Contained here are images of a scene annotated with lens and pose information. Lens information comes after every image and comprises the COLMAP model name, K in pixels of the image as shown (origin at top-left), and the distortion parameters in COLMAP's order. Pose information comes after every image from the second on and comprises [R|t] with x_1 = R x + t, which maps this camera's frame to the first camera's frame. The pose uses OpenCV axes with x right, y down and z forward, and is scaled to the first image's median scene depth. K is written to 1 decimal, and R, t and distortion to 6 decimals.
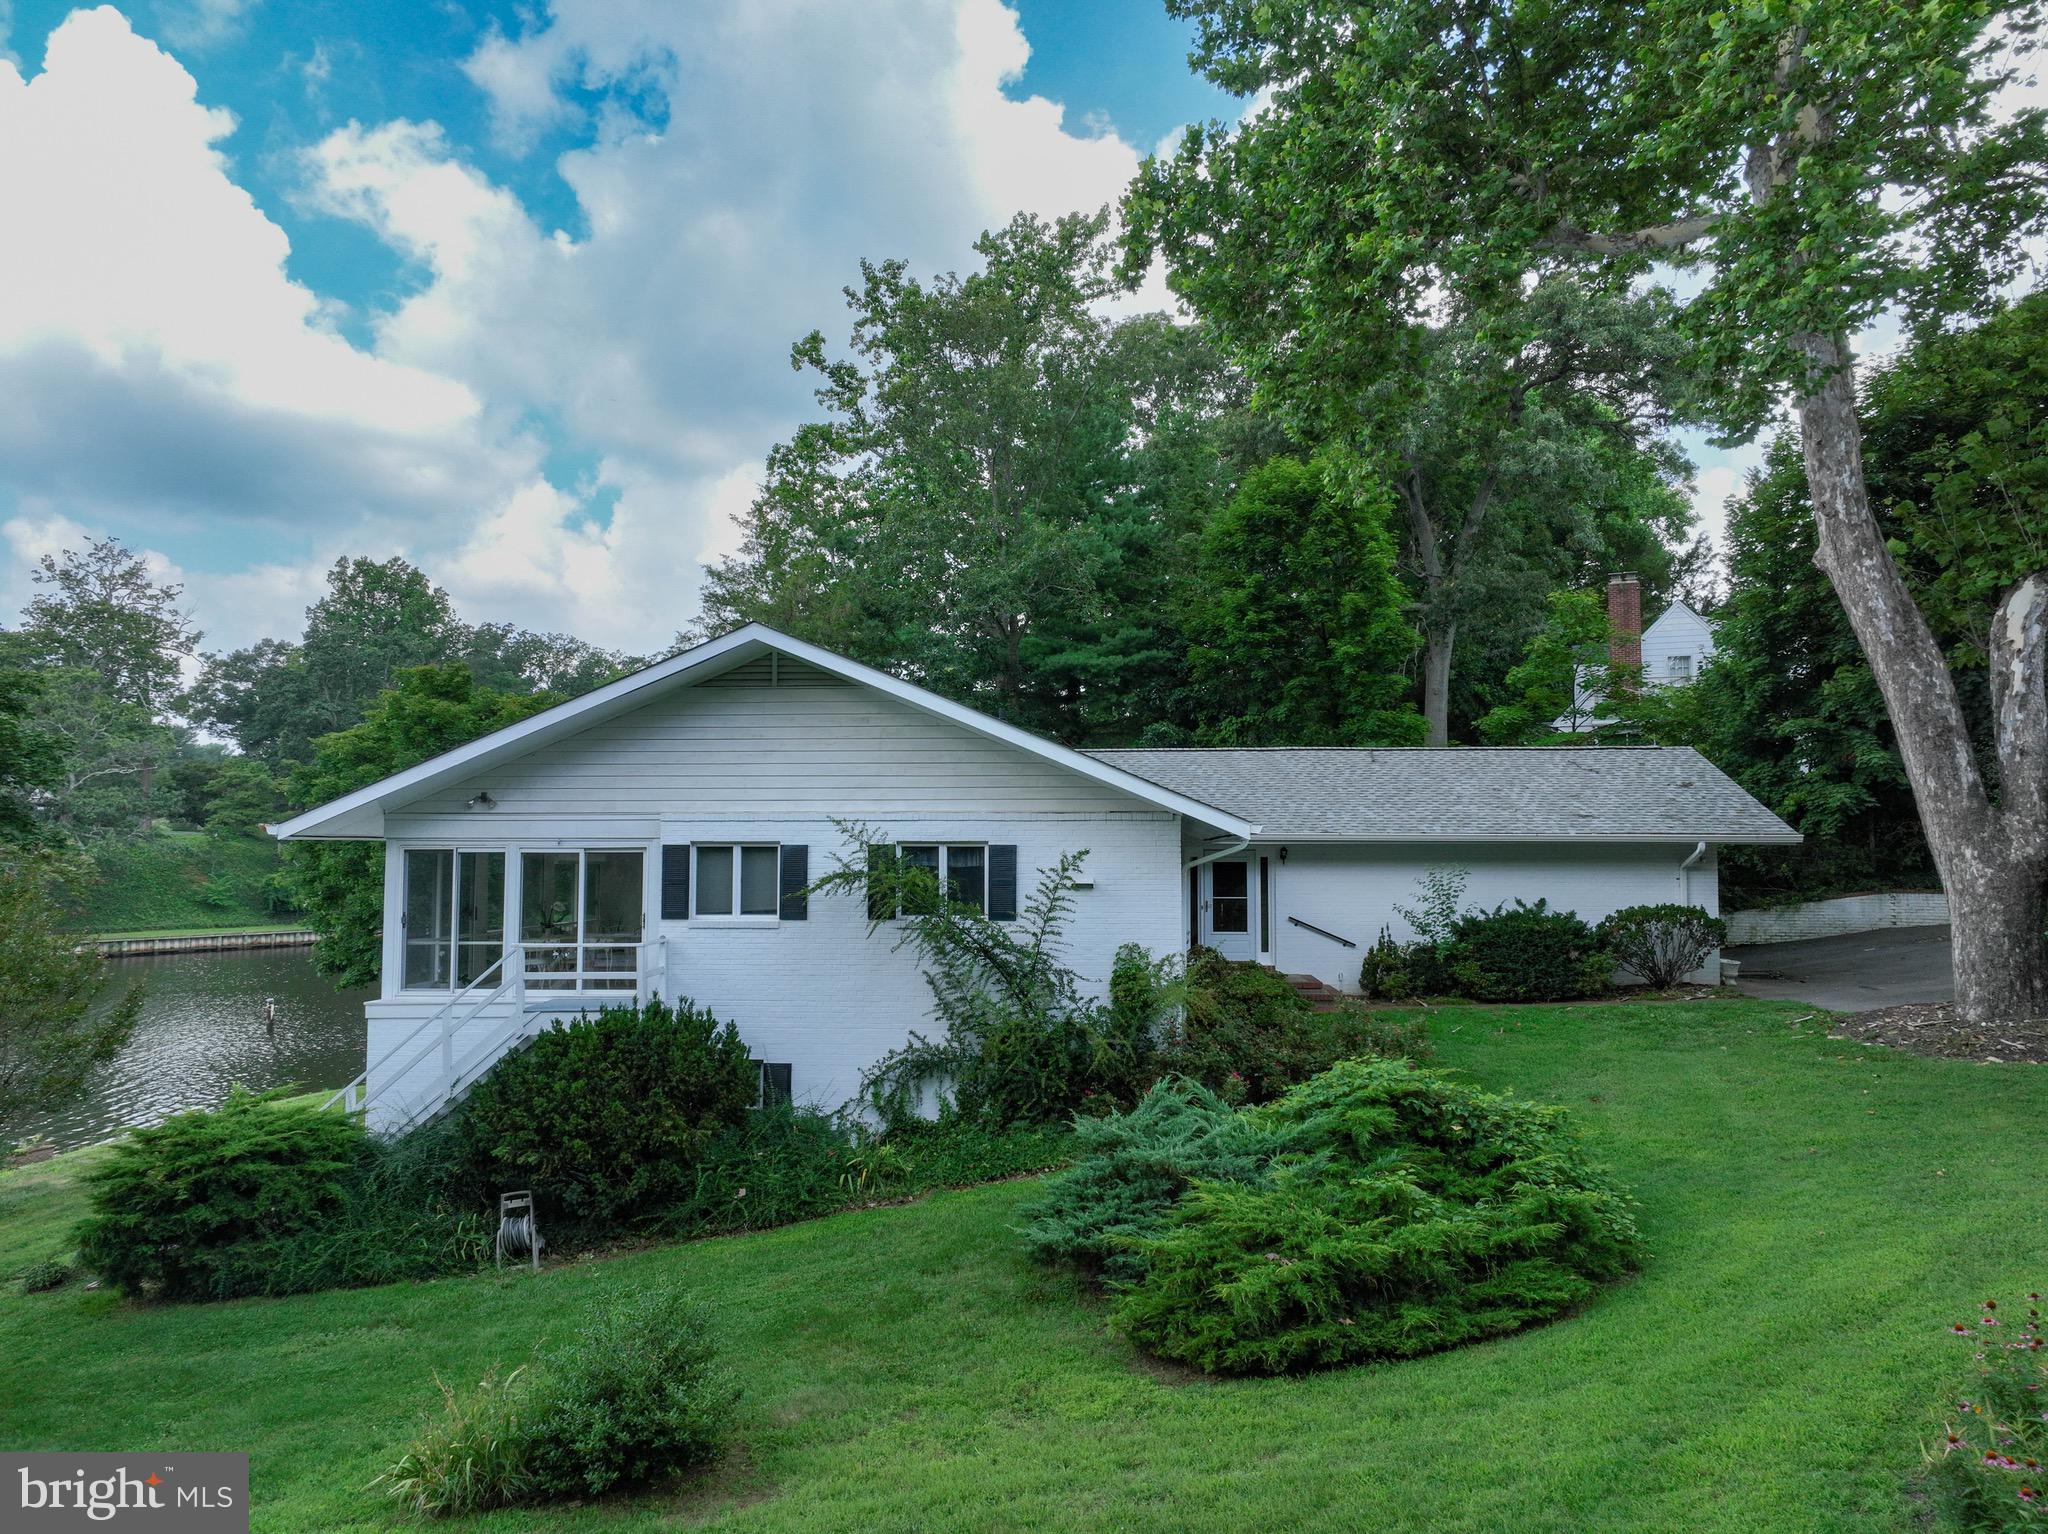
lens RADIAL K [[1435.8, 0, 1023.3], [0, 1435.8, 756.8], [0, 0, 1]] dist [0.001637, 0.009908]
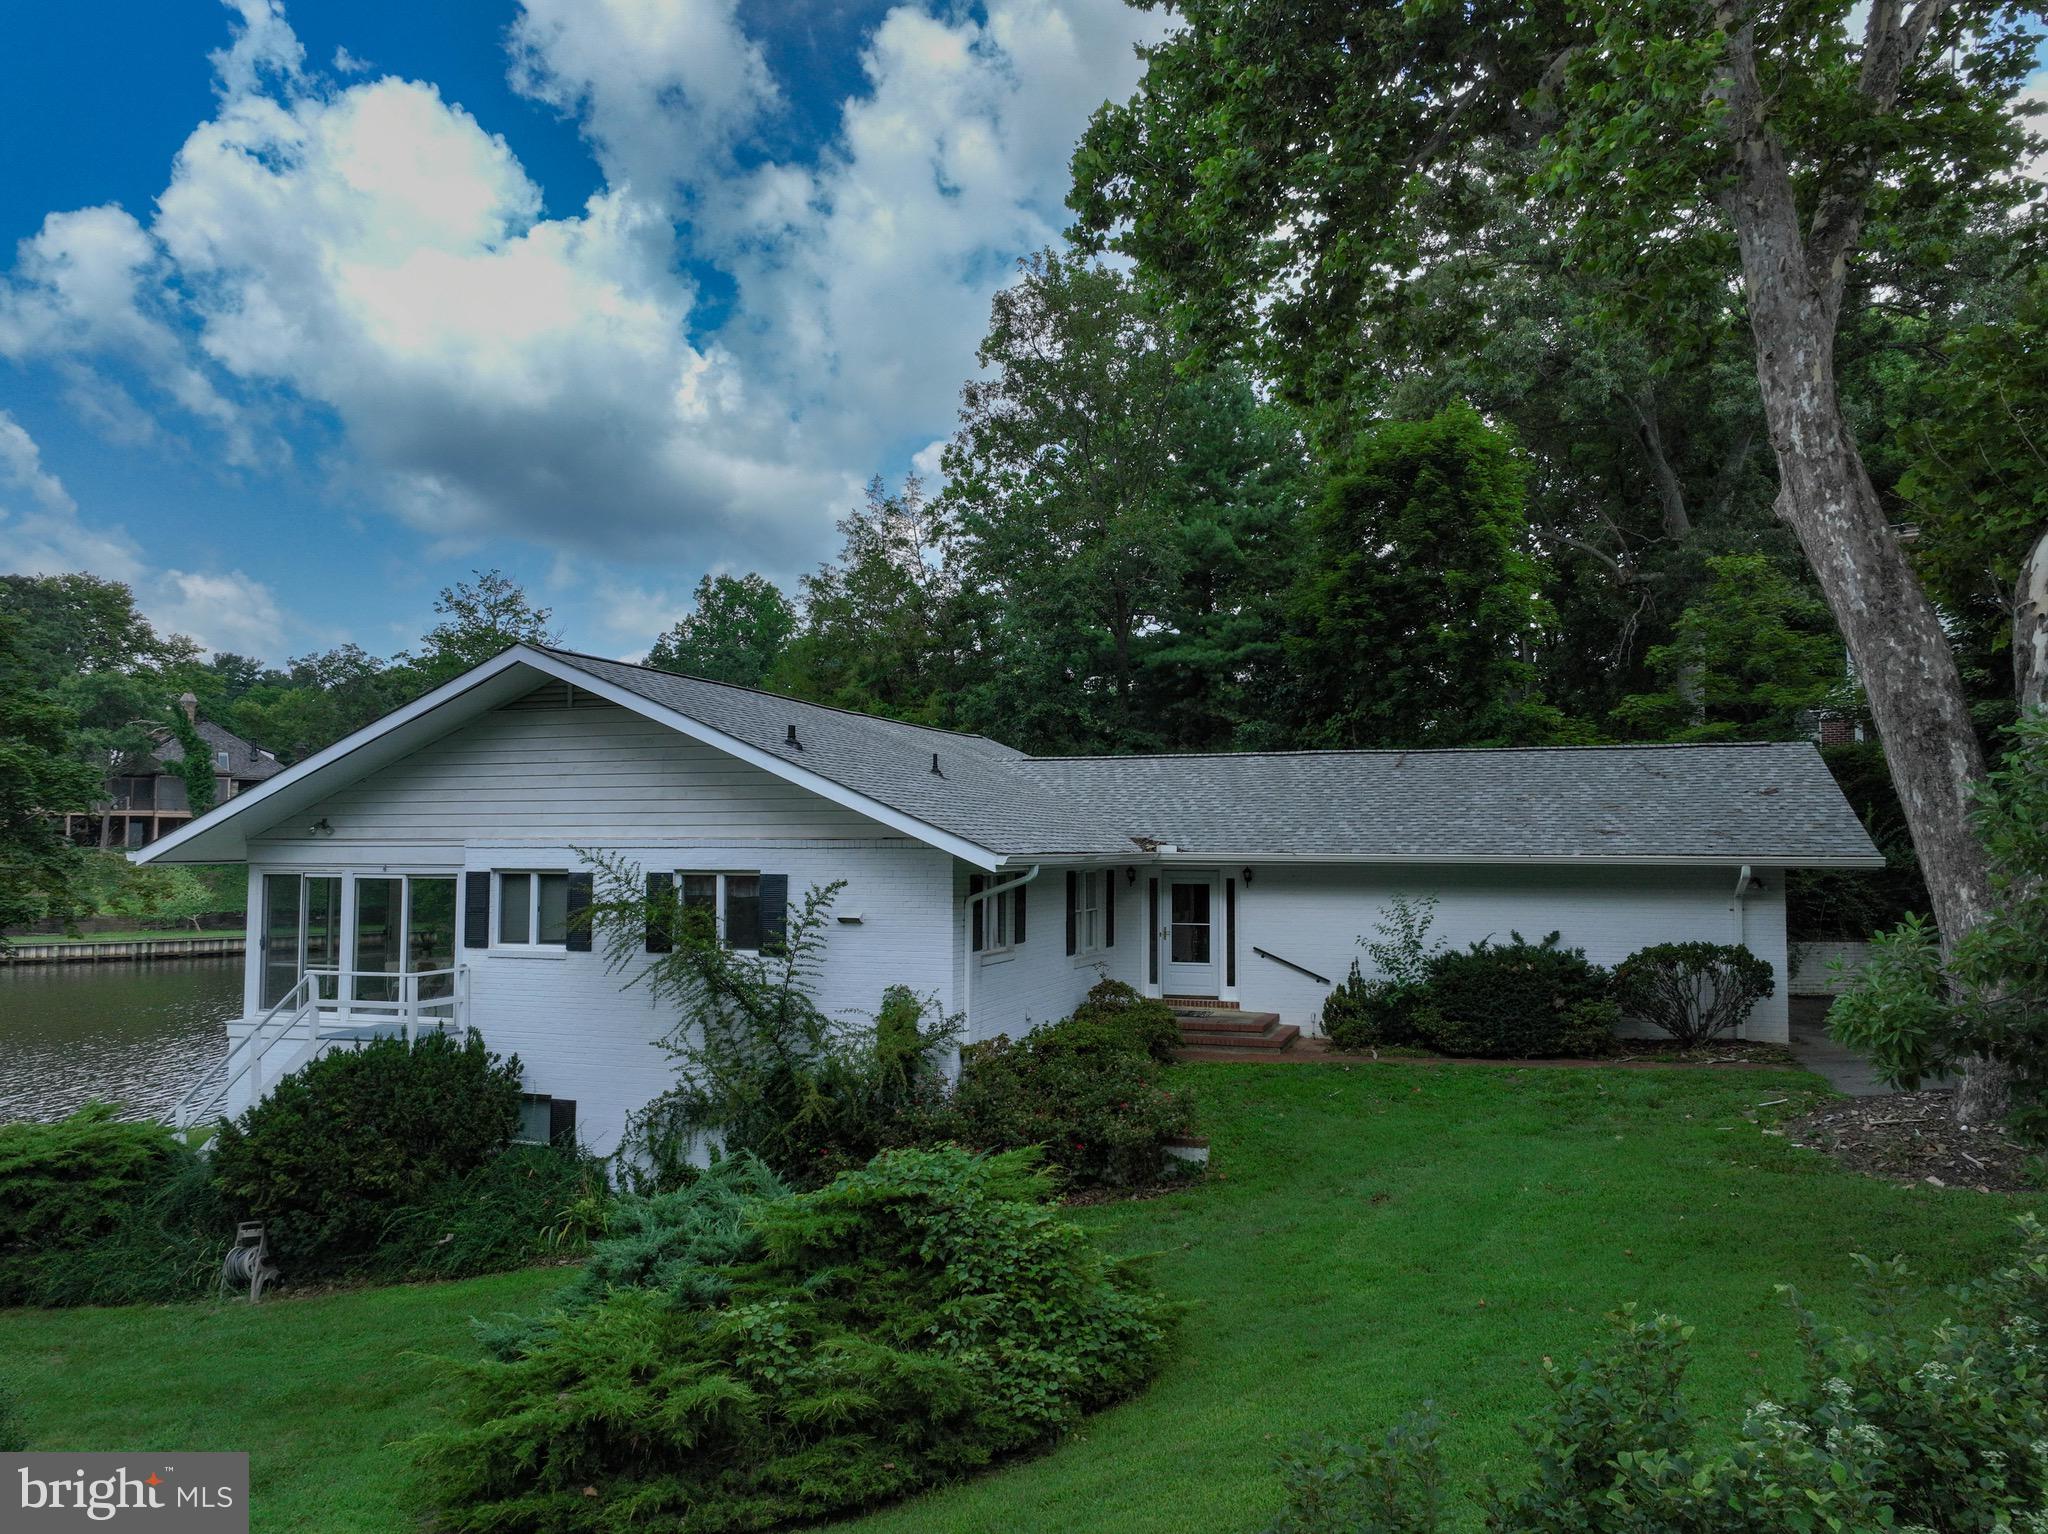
lens RADIAL K [[1435.8, 0, 1023.3], [0, 1435.8, 756.8], [0, 0, 1]] dist [0.001637, 0.009908]
pose [[0.962967, -0.016127, -0.269138, 0.377020], [0.017706, 0.999837, 0.003441, -0.013897], [0.269039, -0.008079, 0.963095, 0.152254]]
